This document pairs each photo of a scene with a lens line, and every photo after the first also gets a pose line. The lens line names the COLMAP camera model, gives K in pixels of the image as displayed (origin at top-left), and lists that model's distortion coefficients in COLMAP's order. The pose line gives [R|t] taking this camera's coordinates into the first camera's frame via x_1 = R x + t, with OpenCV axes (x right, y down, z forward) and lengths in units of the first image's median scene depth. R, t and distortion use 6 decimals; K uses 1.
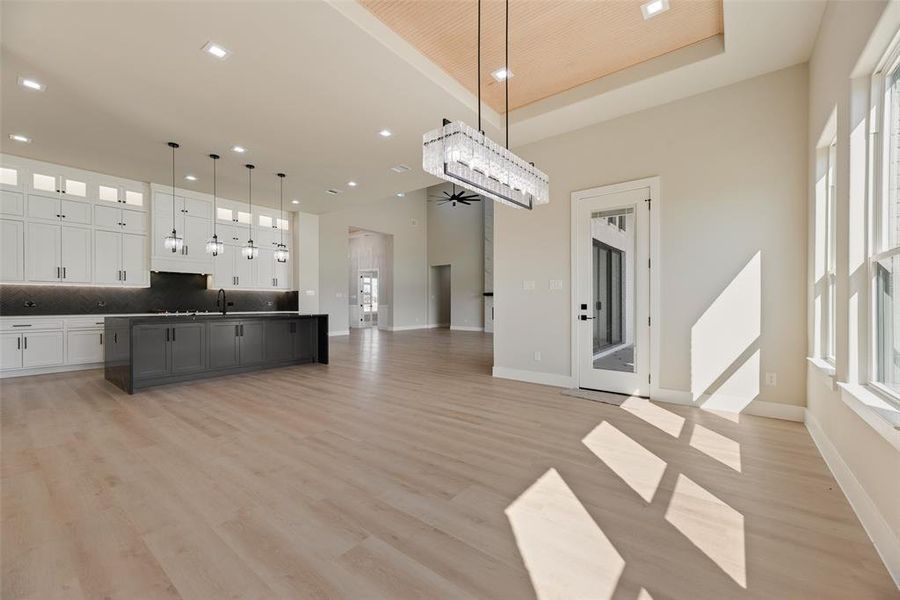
lens RADIAL K [[363.5, 0, 453.8], [0, 363.5, 302.3], [0, 0, 1]] dist [0.002907, 0.000213]
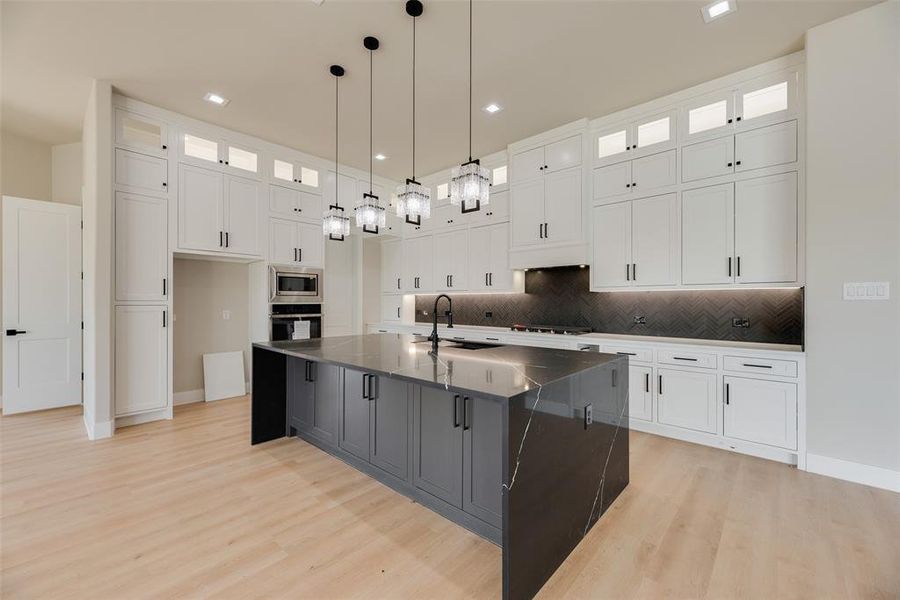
lens RADIAL K [[363.5, 0, 454.7], [0, 363.5, 303.1], [0, 0, 1]] dist [0.002907, 0.000213]
pose [[-0.065323, 0.000775, -0.997864, -0.103826], [0.002424, 0.999997, 0.000618, -0.019290], [0.997861, -0.002378, -0.065324, 0.824091]]
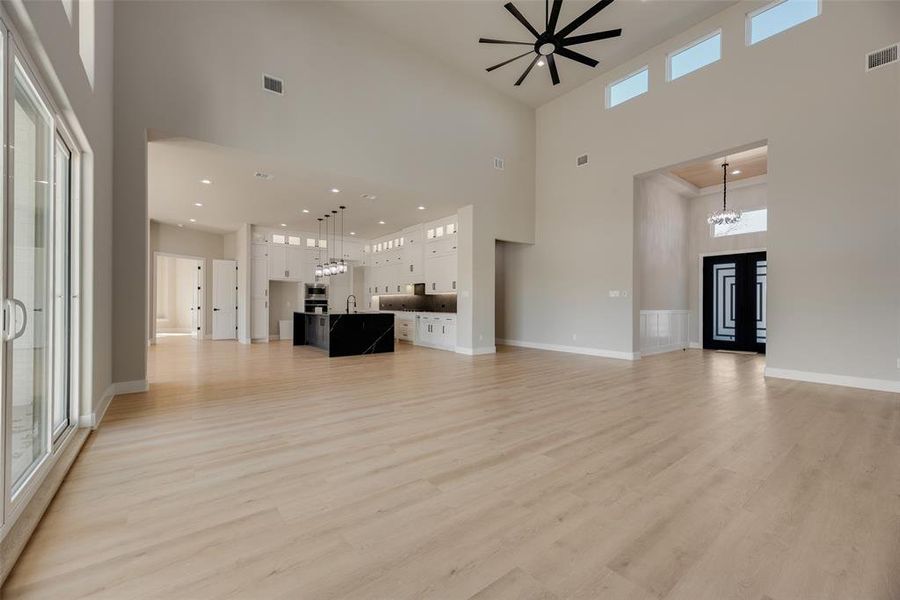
lens RADIAL K [[363.5, 0, 451.8], [0, 363.5, 304.3], [0, 0, 1]] dist [0.002907, 0.000213]
pose [[-0.232576, -0.002203, -0.972576, 0.584865], [0.000252, 0.999997, -0.002325, 0.003814], [0.972578, -0.000786, -0.232574, 1.384901]]
